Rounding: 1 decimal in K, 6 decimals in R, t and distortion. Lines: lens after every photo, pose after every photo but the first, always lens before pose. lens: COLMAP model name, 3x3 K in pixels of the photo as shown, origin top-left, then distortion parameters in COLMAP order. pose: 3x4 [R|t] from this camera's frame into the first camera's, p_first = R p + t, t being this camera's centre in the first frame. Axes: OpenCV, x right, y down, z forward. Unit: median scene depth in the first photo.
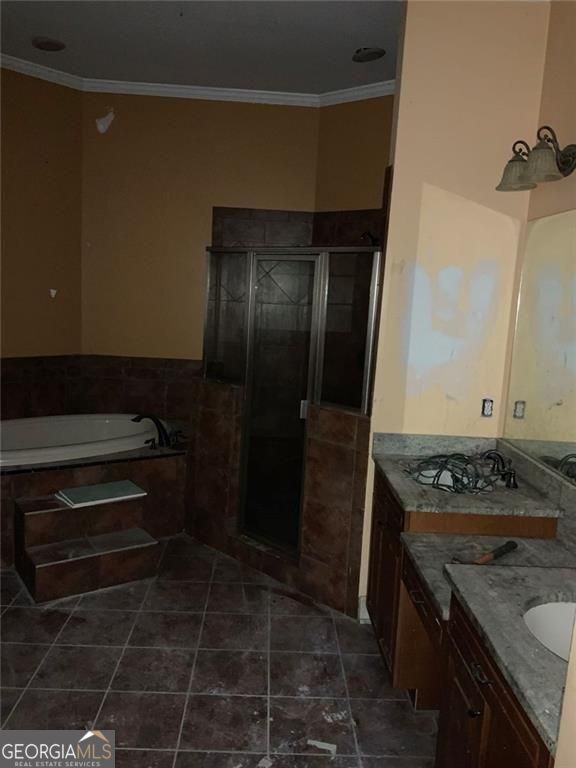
lens RADIAL K [[626.7, 0, 288.0], [0, 626.7, 384.0], [0, 0, 1]] dist [0.077333, -0.140081]
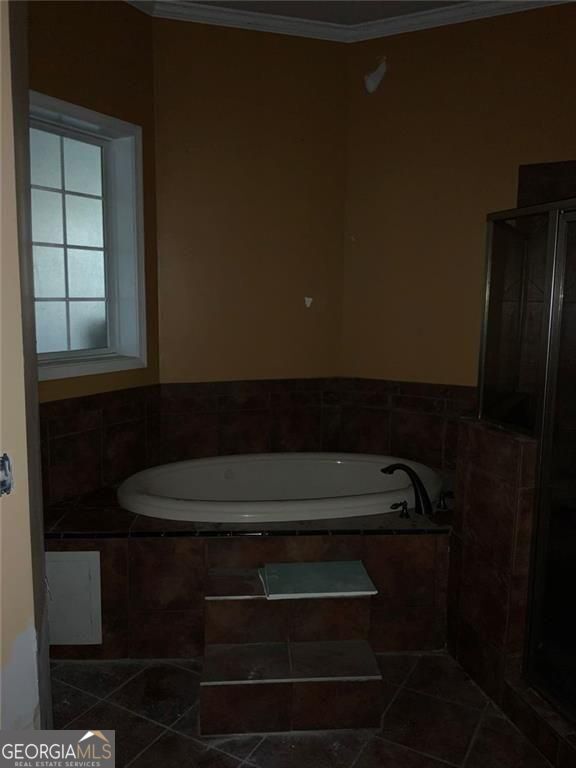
lens RADIAL K [[626.7, 0, 288.0], [0, 626.7, 384.0], [0, 0, 1]] dist [0.077333, -0.140081]
pose [[0.856205, 0.025007, -0.516030, 0.031847], [-0.038301, 0.999152, -0.015130, -0.029228], [0.515214, 0.032719, 0.856437, 0.352279]]
